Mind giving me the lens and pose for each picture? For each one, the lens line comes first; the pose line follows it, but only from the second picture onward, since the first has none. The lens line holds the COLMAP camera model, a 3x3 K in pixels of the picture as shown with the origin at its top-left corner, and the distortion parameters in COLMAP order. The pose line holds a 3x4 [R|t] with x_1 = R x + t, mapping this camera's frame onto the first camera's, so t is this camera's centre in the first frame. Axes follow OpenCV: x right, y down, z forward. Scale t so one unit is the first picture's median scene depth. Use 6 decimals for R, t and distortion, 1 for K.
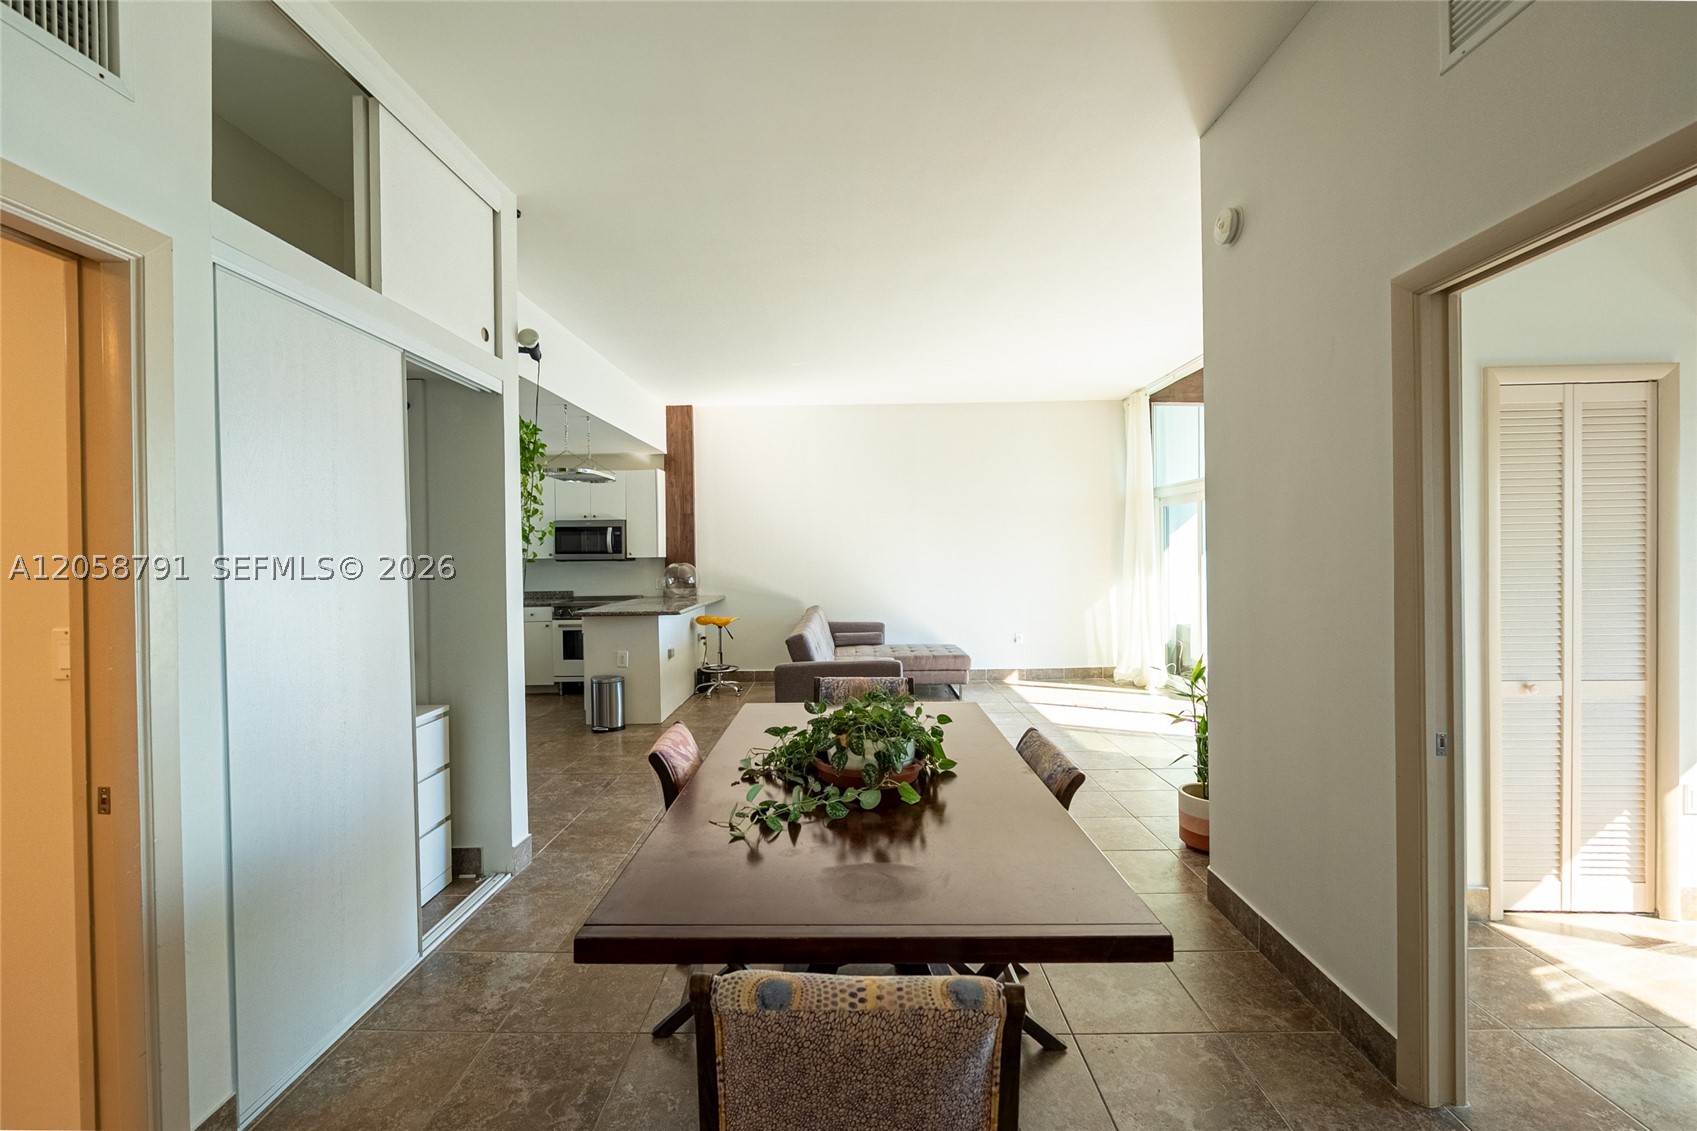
lens RADIAL K [[731.0, 0, 838.3], [0, 731.0, 559.6], [0, 0, 1]] dist [-0.001280, 0.000464]
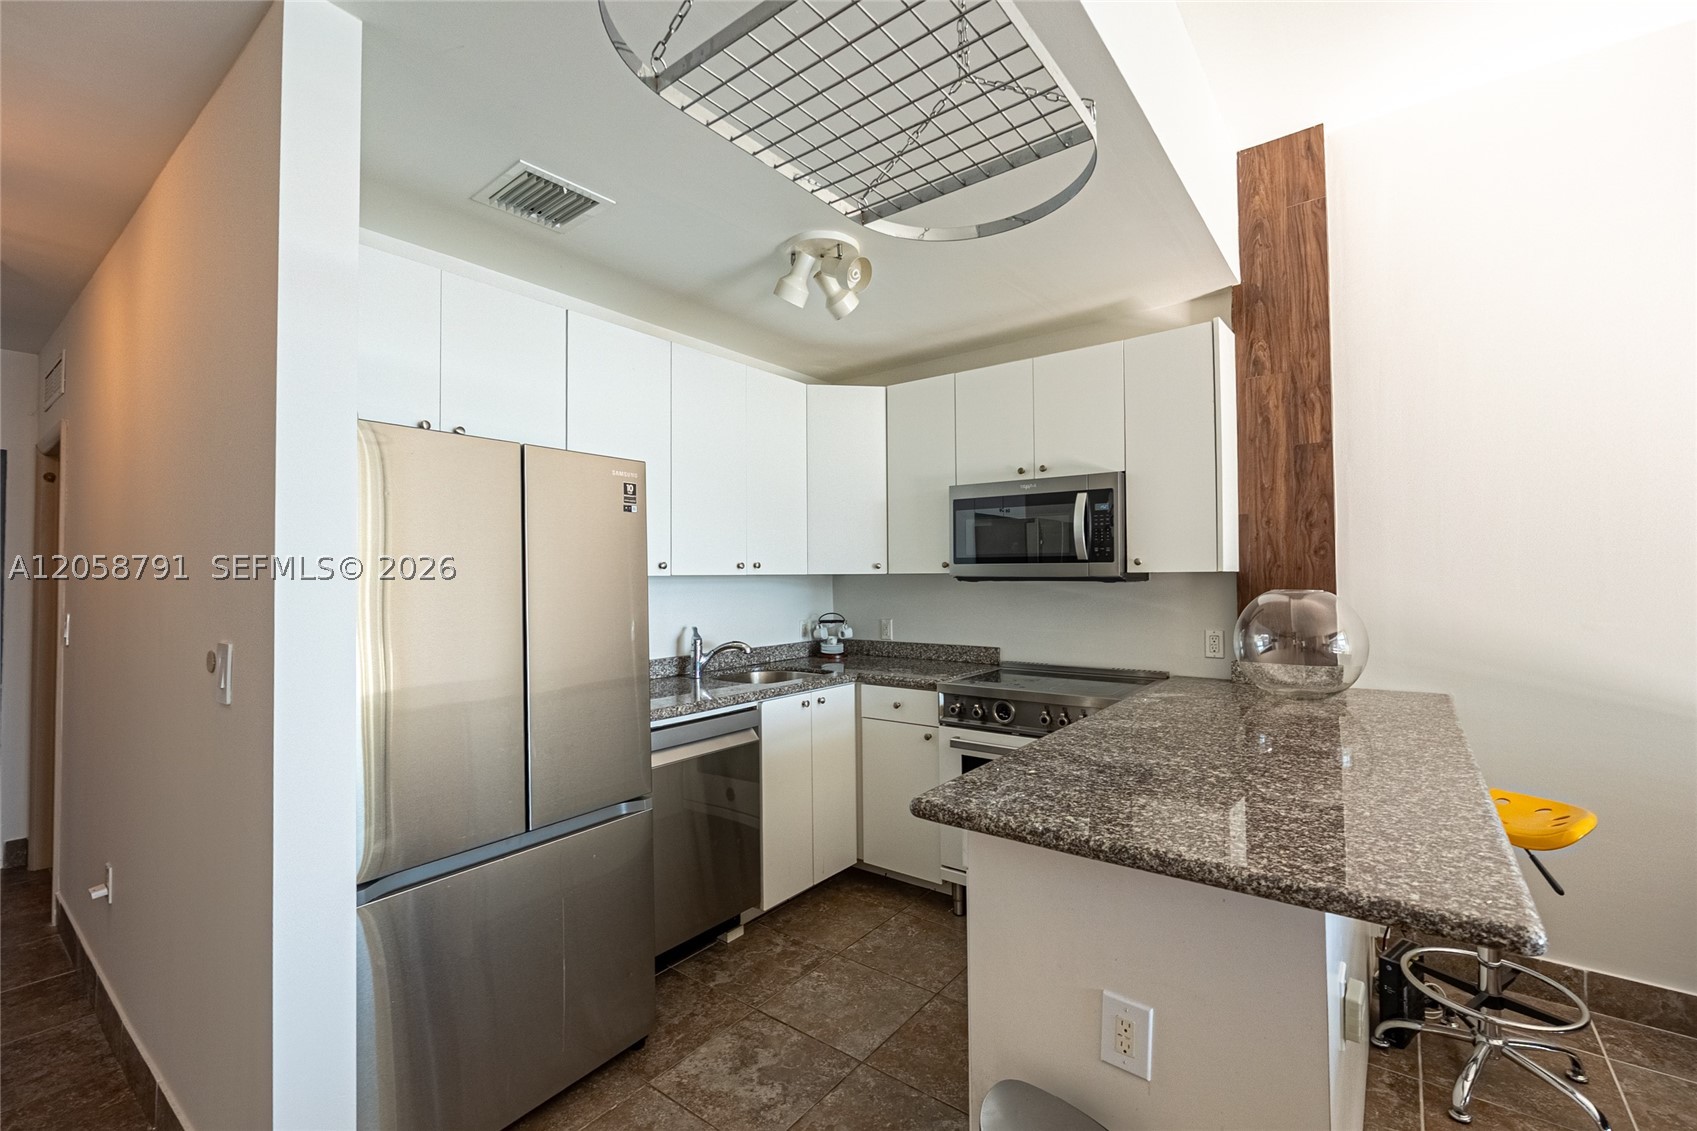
lens RADIAL K [[731.0, 0, 842.4], [0, 731.0, 564.7], [0, 0, 1]] dist [-0.001280, 0.000464]
pose [[0.805166, -0.003415, -0.593039, -0.182391], [-0.001675, 0.999966, -0.008032, -0.003430], [0.593047, 0.007461, 0.805134, 0.604565]]
